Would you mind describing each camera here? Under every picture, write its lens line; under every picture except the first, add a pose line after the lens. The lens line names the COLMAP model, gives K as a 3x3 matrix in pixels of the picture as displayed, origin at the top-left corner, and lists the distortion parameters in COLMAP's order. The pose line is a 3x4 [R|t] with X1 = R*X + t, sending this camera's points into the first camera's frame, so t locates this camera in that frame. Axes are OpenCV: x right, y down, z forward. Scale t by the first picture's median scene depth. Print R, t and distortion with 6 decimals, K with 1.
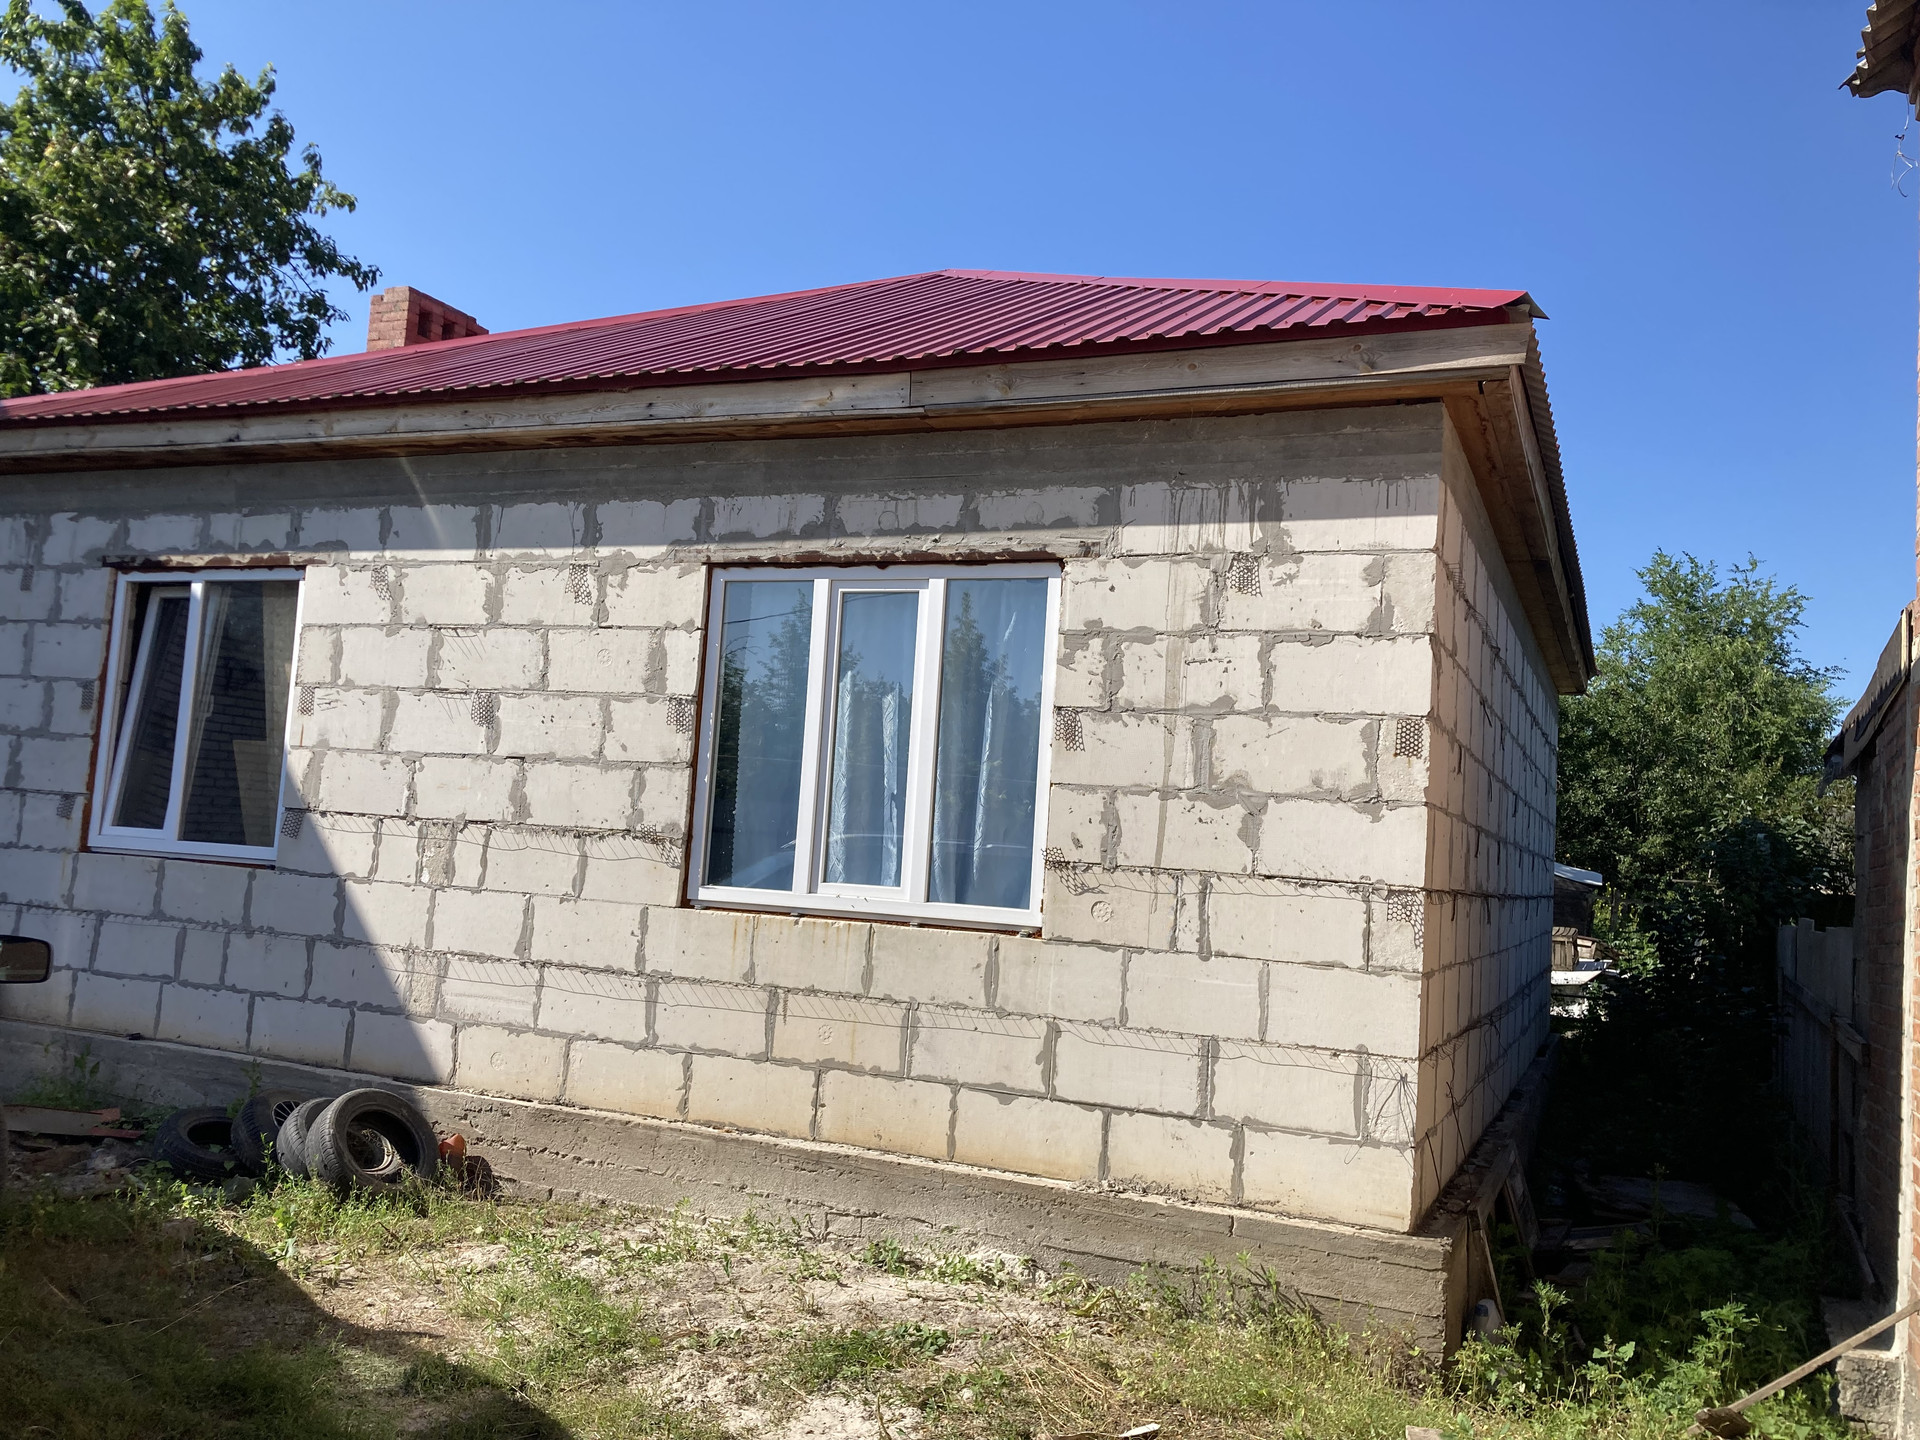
lens RADIAL K [[1560.7, 0, 956.3], [0, 1560.7, 706.7], [0, 0, 1]] dist [0.026461, -0.021925]
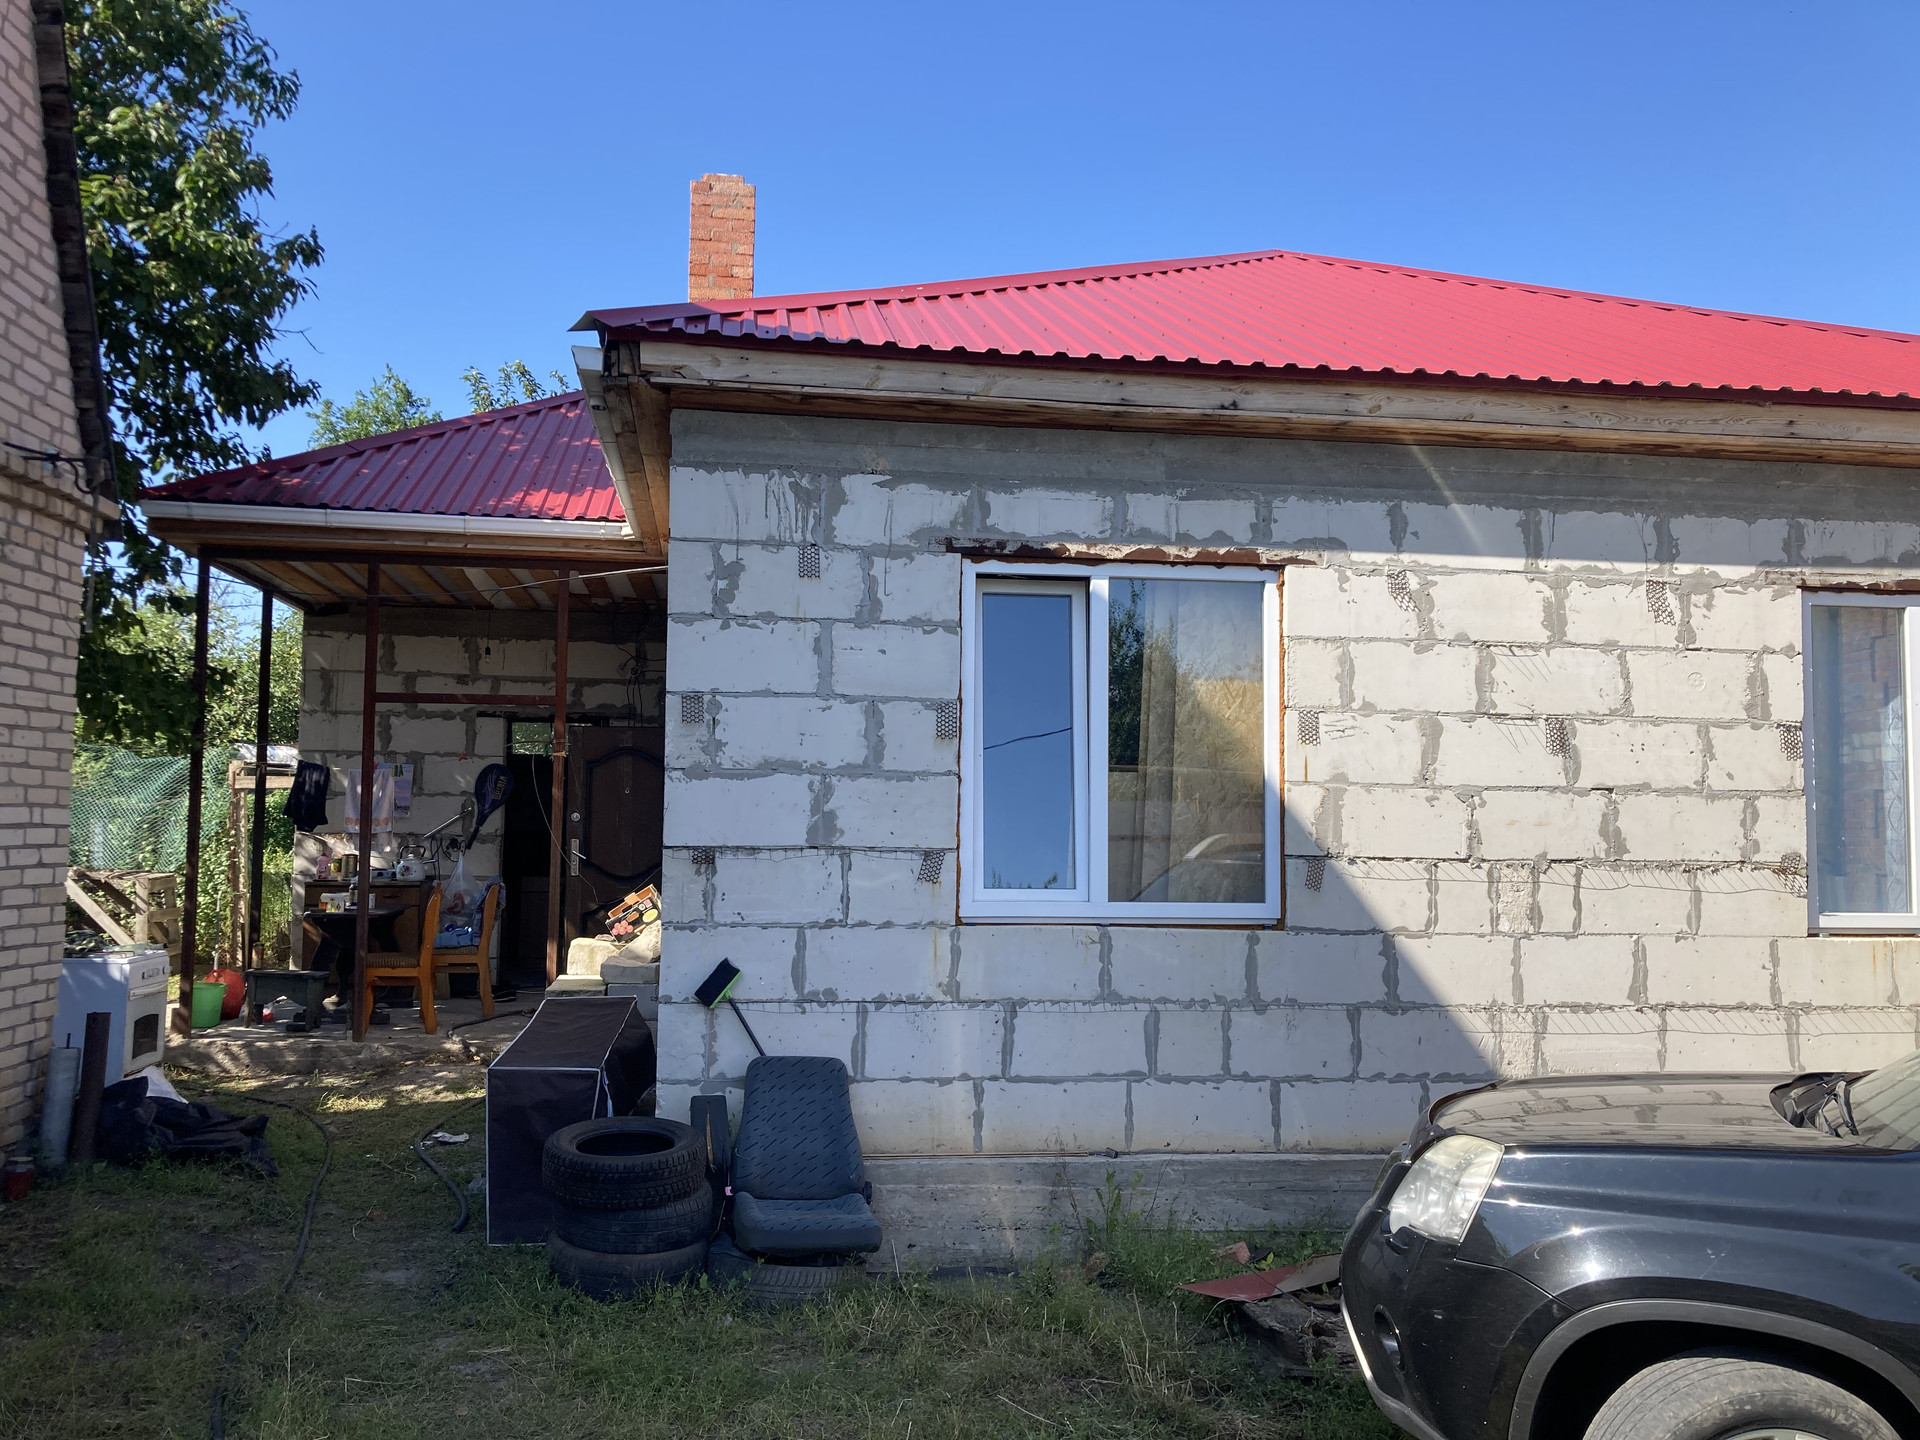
lens RADIAL K [[1560.7, 0, 955.8], [0, 1560.7, 730.4], [0, 0, 1]] dist [0.026461, -0.021925]
pose [[0.861048, -0.018903, 0.508172, -1.031792], [-0.002605, 0.999132, 0.041580, -0.037768], [-0.508516, -0.037126, 0.860251, 0.382467]]
